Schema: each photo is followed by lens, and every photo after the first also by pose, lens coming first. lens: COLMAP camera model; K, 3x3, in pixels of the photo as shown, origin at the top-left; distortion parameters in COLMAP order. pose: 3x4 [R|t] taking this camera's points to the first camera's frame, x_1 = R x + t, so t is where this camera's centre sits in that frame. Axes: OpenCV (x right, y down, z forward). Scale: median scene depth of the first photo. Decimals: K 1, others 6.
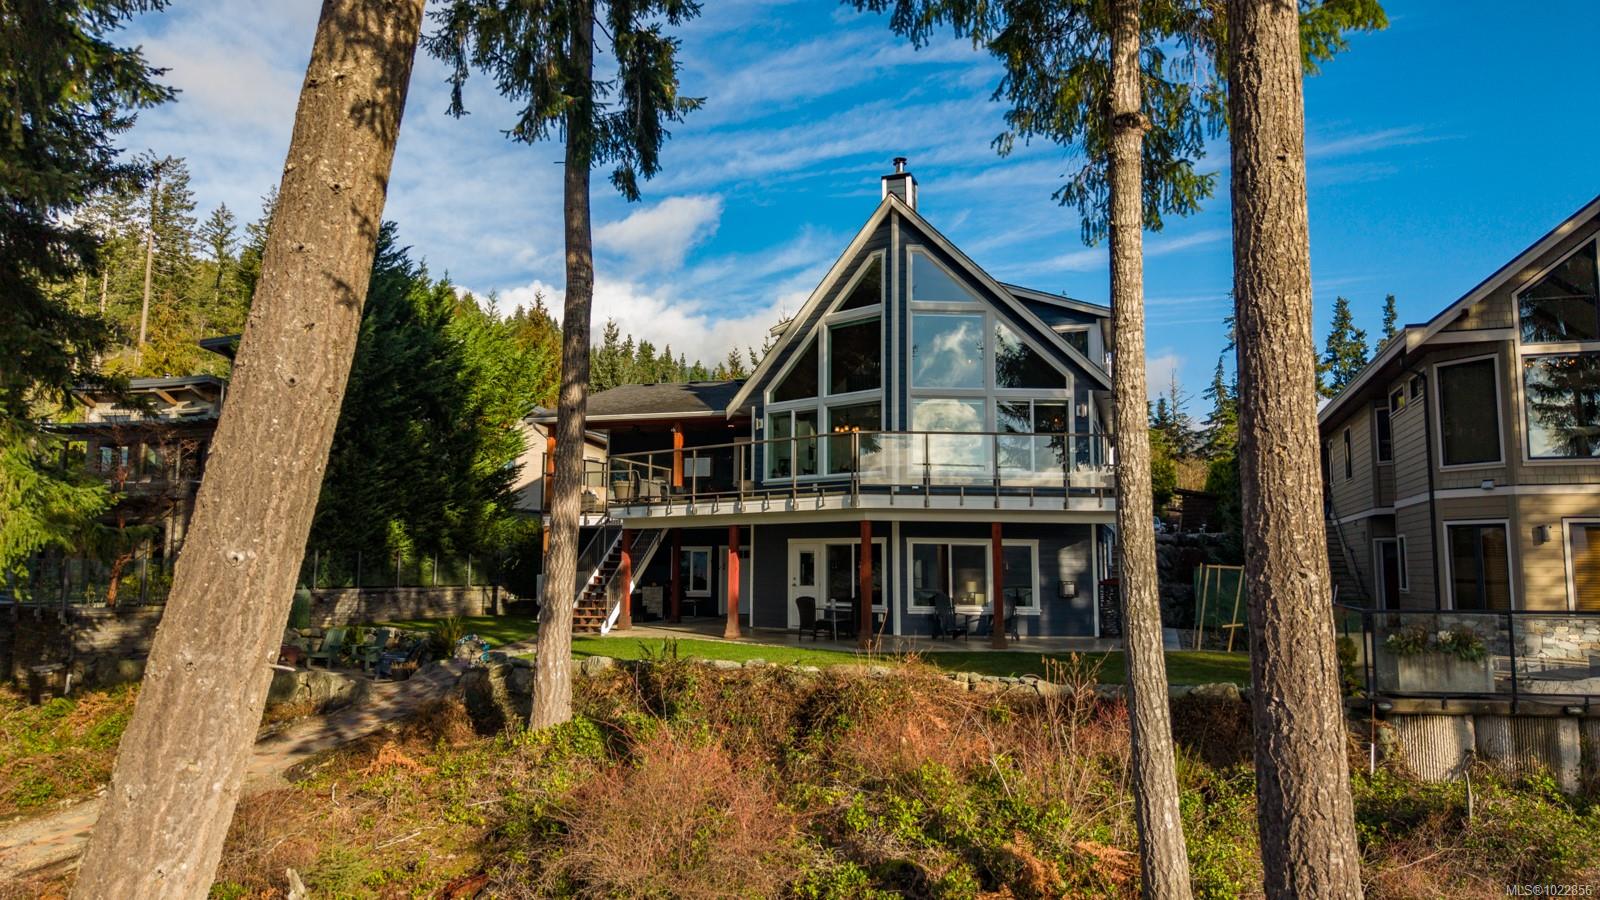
lens RADIAL K [[1056.0, 0, 811.2], [0, 1056.0, 438.4], [0, 0, 1]] dist [0.014621, -0.003758]
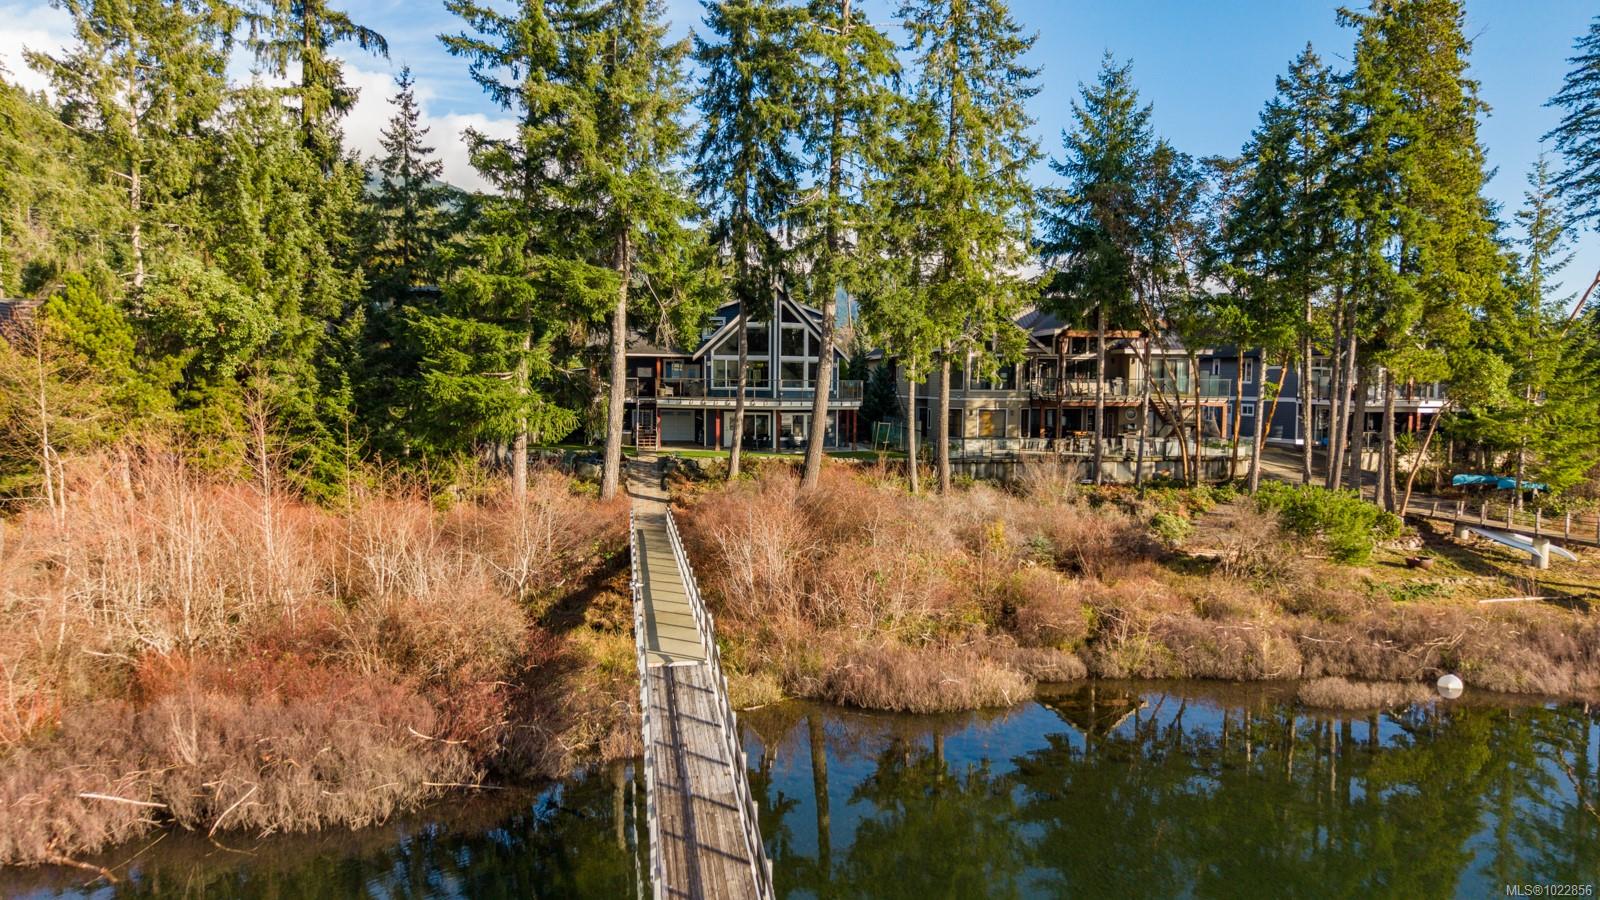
lens RADIAL K [[1069.2, 0, 800.1], [0, 1069.2, 456.2], [0, 0, 1]] dist [-0.009768, 0.025327]
pose [[0.903090, -0.024007, 0.428780, -0.986755], [-0.059024, 0.982023, 0.179297, -0.277335], [-0.425376, -0.187230, 0.885438, -1.403616]]
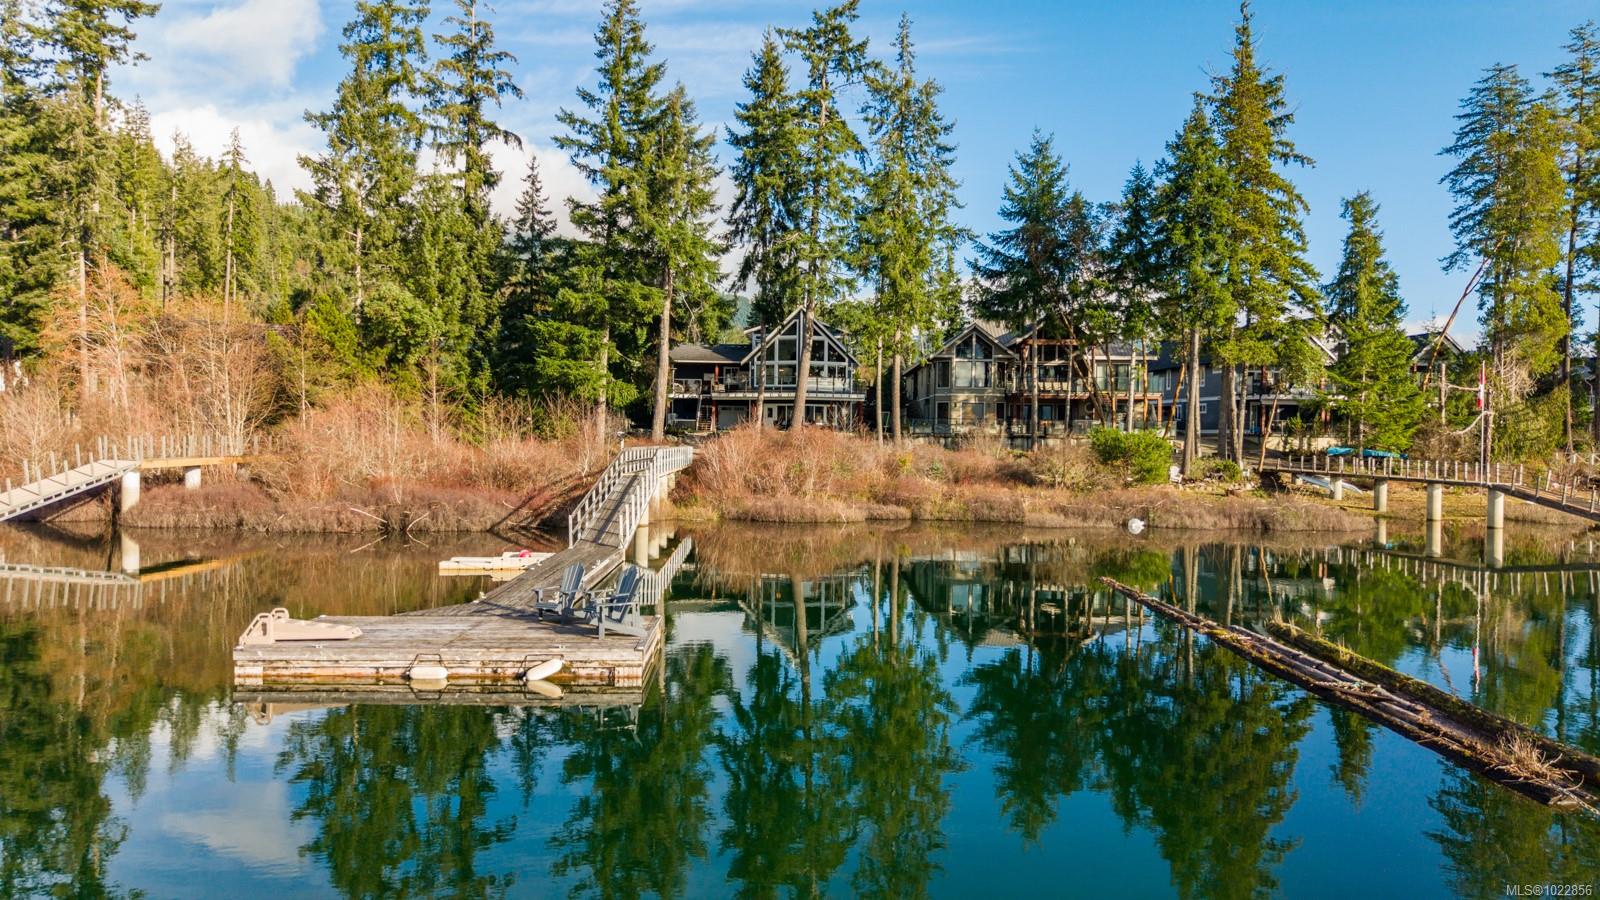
lens RADIAL K [[1067.1, 0, 800.0], [0, 1067.1, 450.0], [0, 0, 1]] dist [0.031147, -0.032261]
pose [[0.951007, 0.004137, 0.309143, -0.985786], [-0.046446, 0.990475, 0.129625, -0.207437], [-0.305662, -0.137633, 0.942140, -2.307731]]
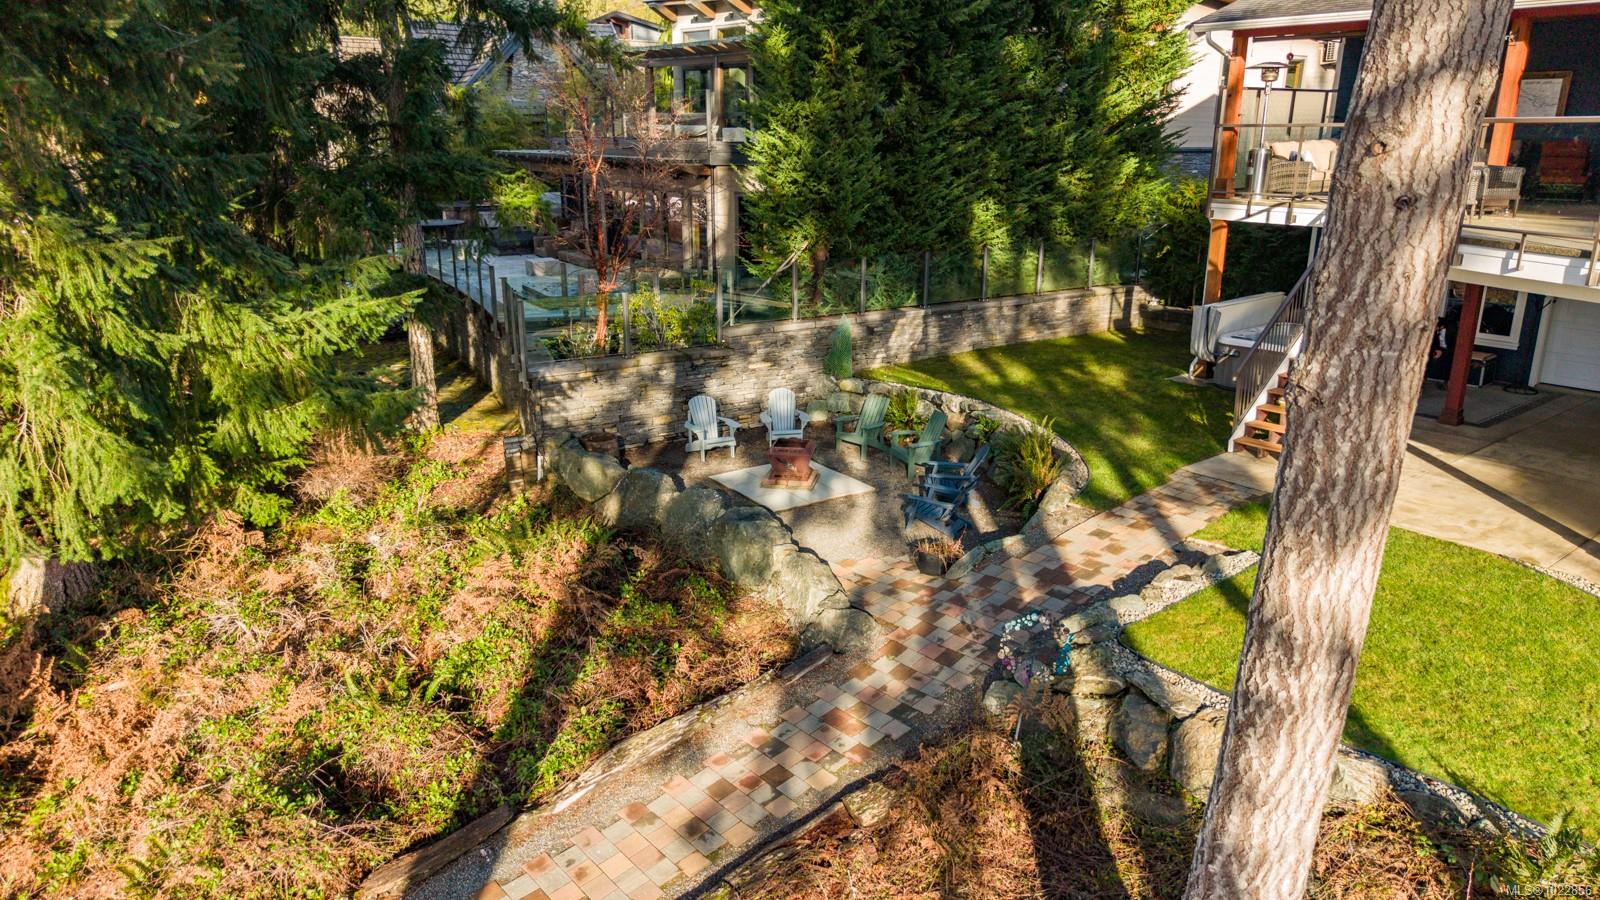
lens RADIAL K [[1056.0, 0, 811.2], [0, 1056.0, 438.4], [0, 0, 1]] dist [0.014621, -0.003758]
pose [[0.831708, 0.155834, -0.532895, -0.127833], [0.064065, 0.926456, 0.370910, -0.044771], [0.551504, -0.342629, 0.760558, 0.468286]]
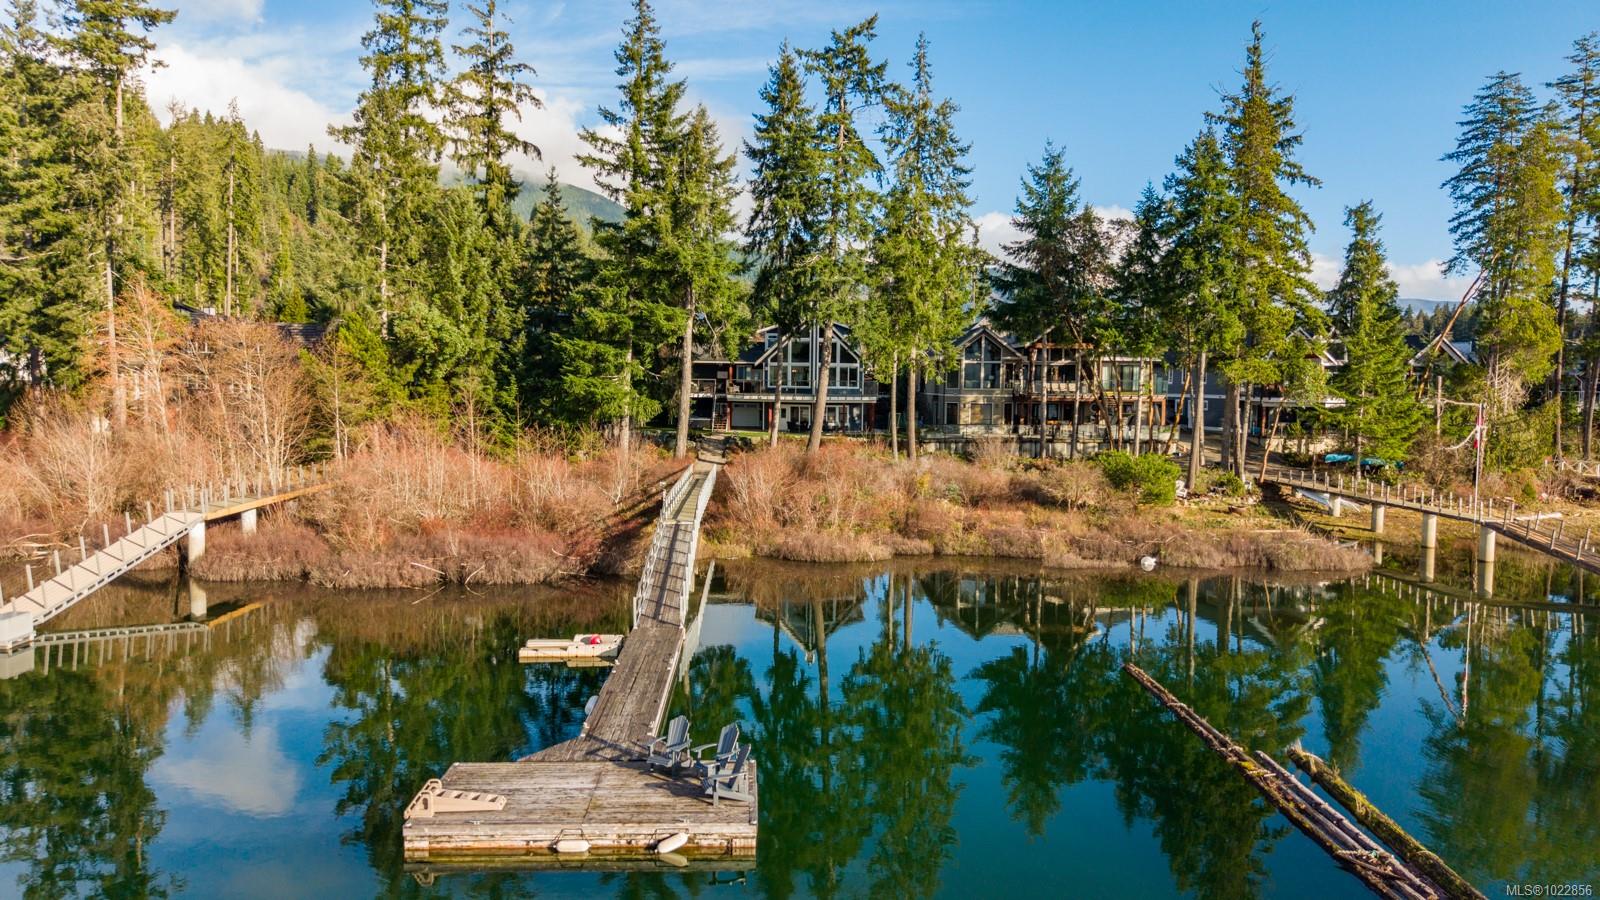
lens RADIAL K [[1067.1, 0, 800.0], [0, 1067.1, 450.0], [0, 0, 1]] dist [0.031147, -0.032261]
pose [[0.948322, -0.012435, 0.317066, -1.083593], [-0.047368, 0.982488, 0.180206, -0.396763], [-0.313754, -0.185912, 0.931126, -2.342095]]
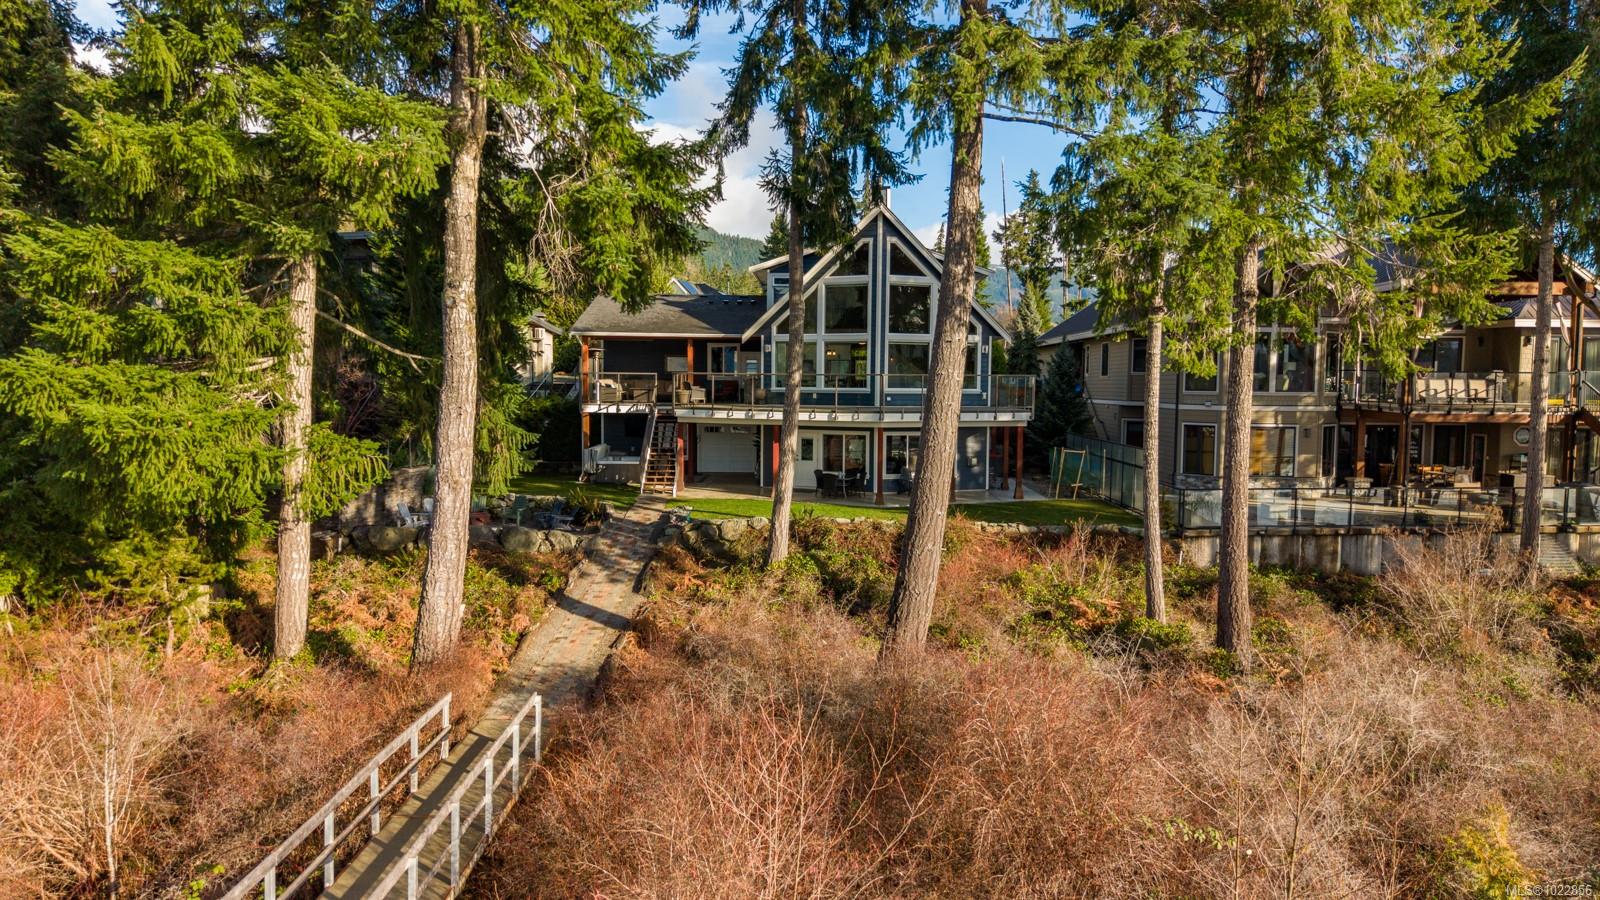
lens RADIAL K [[1067.3, 0, 784.3], [0, 1067.3, 450.3], [0, 0, 1]] dist [0.008365, -0.022075]
pose [[0.959695, -0.013954, 0.280698, -0.469345], [-0.038986, 0.982500, 0.182135, -0.152979], [-0.278328, -0.185737, 0.942356, -0.432132]]
